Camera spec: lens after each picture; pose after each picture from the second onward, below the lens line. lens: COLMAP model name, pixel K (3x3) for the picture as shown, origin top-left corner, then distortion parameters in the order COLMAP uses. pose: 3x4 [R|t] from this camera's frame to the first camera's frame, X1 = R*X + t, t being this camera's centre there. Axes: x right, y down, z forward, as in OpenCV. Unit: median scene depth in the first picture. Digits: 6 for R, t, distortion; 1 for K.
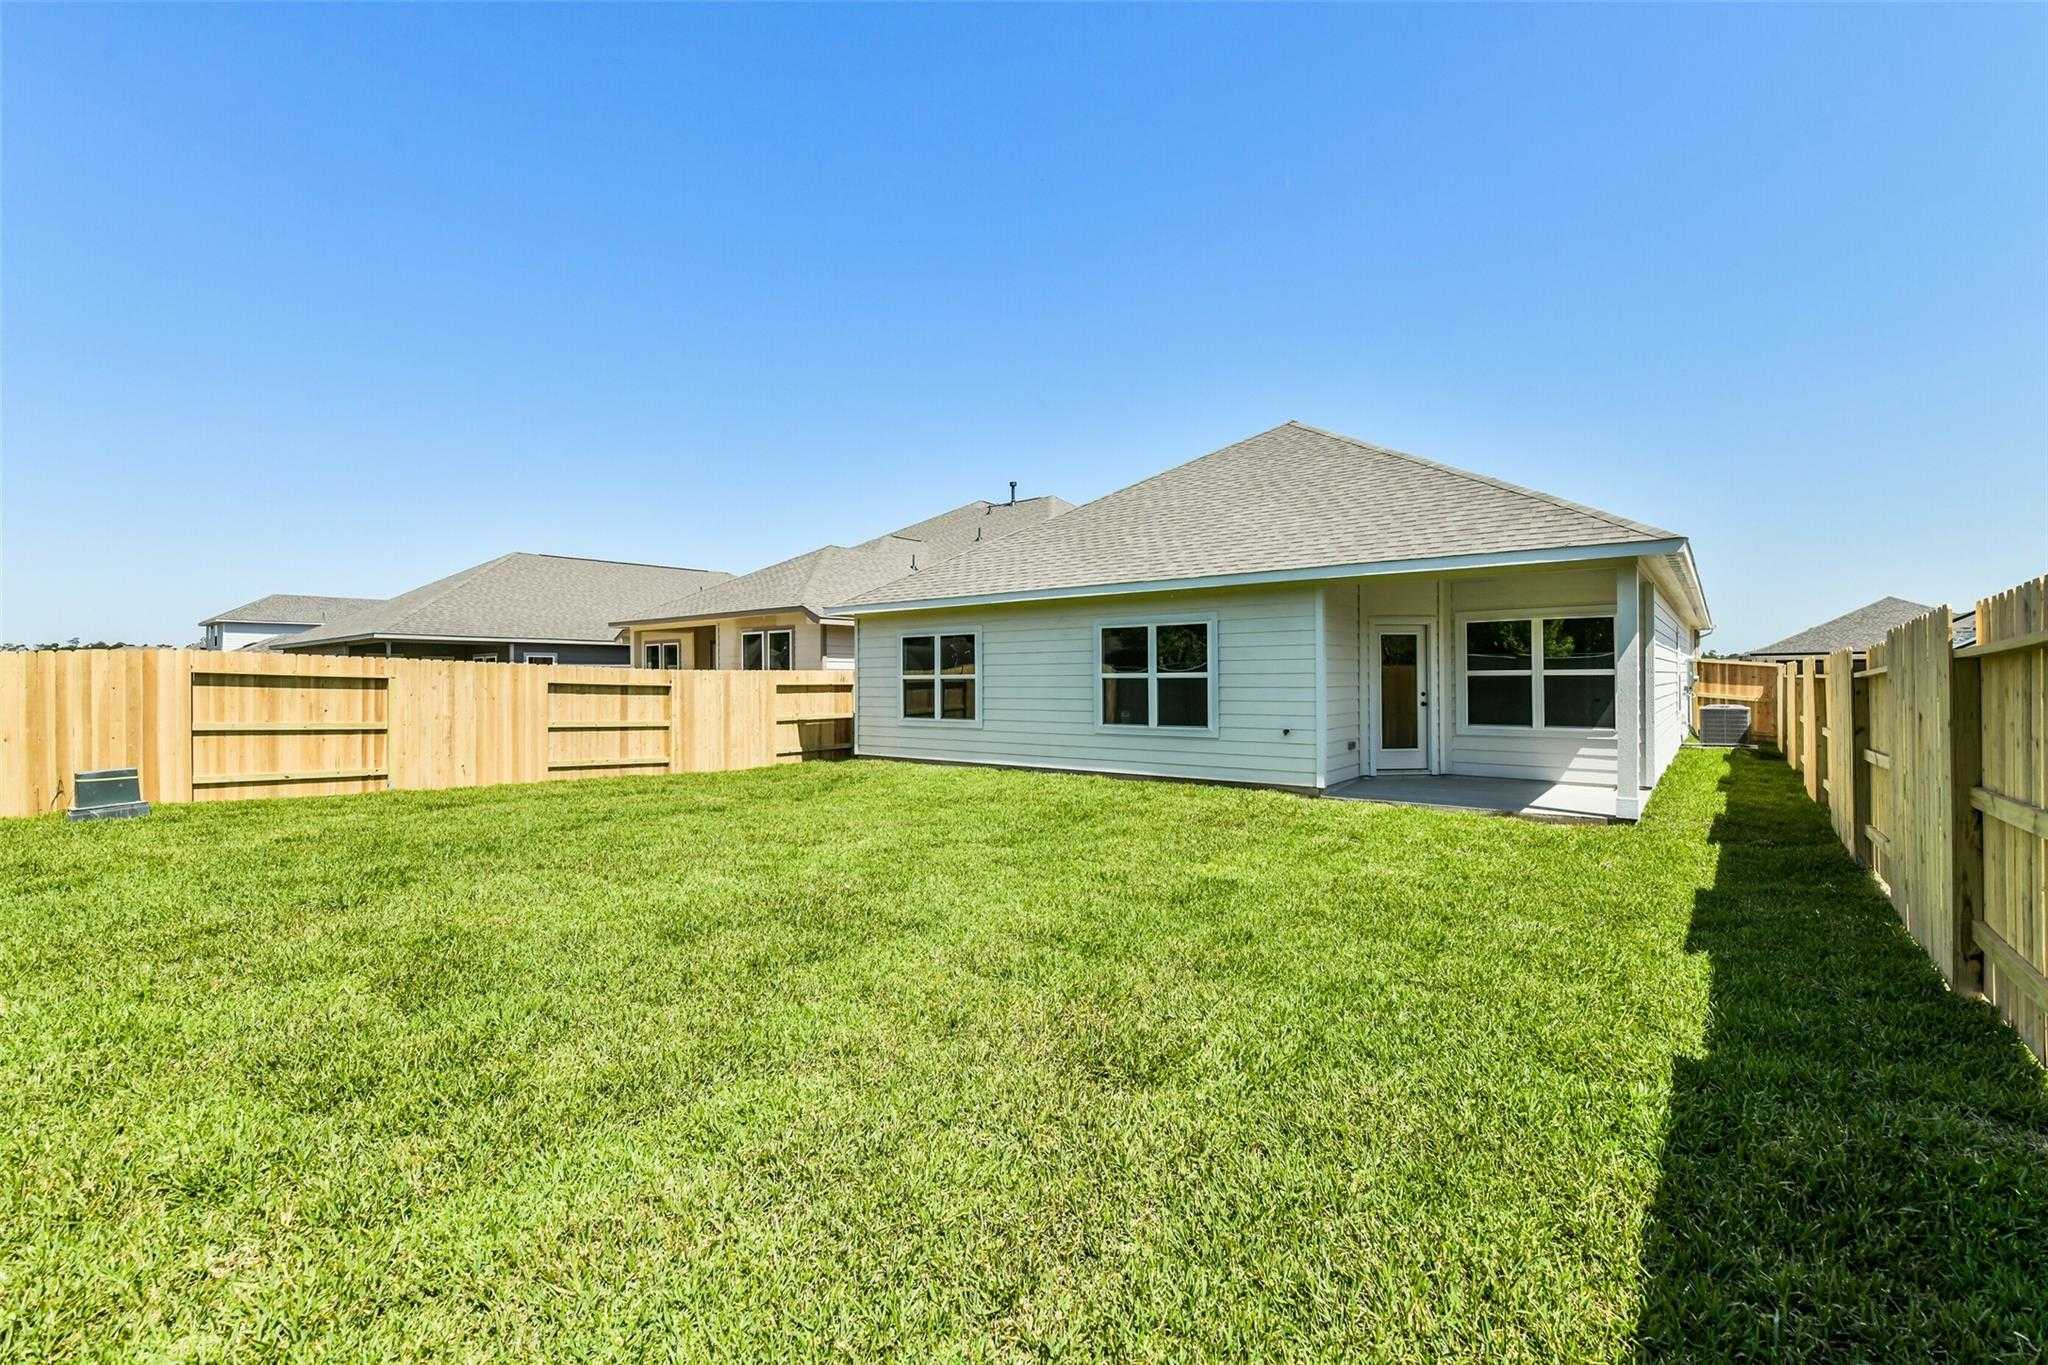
lens RADIAL K [[876.0, 0, 1026.3], [0, 876.0, 674.0], [0, 0, 1]] dist [-0.003392, -0.000735]
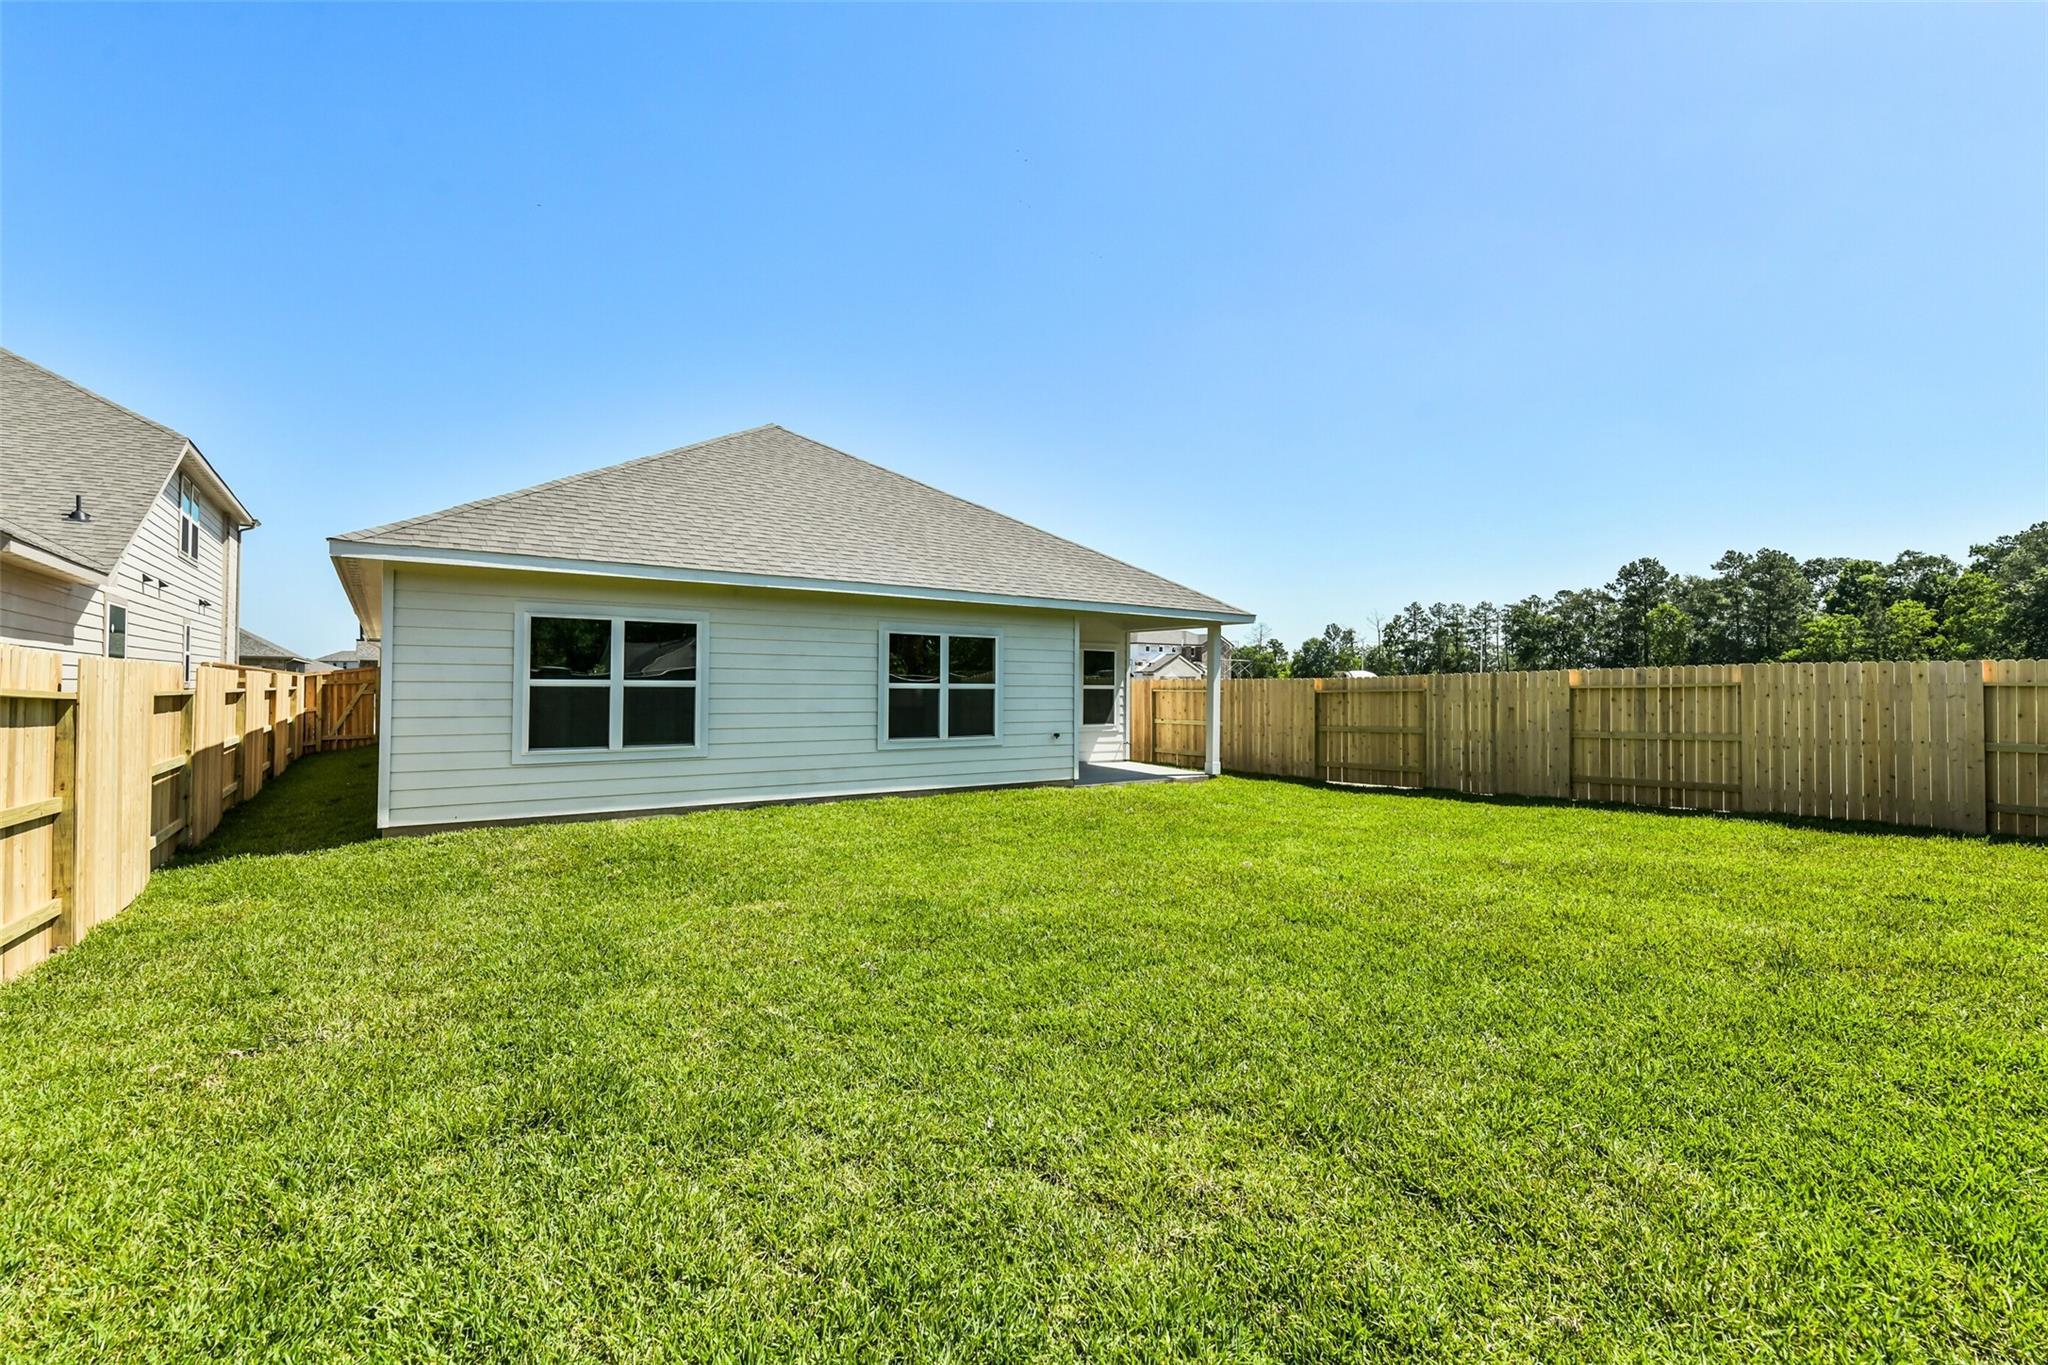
lens RADIAL K [[911.7, 0, 1024.7], [0, 911.7, 661.4], [0, 0, 1]] dist [-0.000205, -0.007848]
pose [[0.276508, 0.034423, 0.960395, -0.805103], [-0.012153, 0.999404, -0.032322, 0.005922], [-0.960935, -0.002734, 0.276761, 0.626401]]
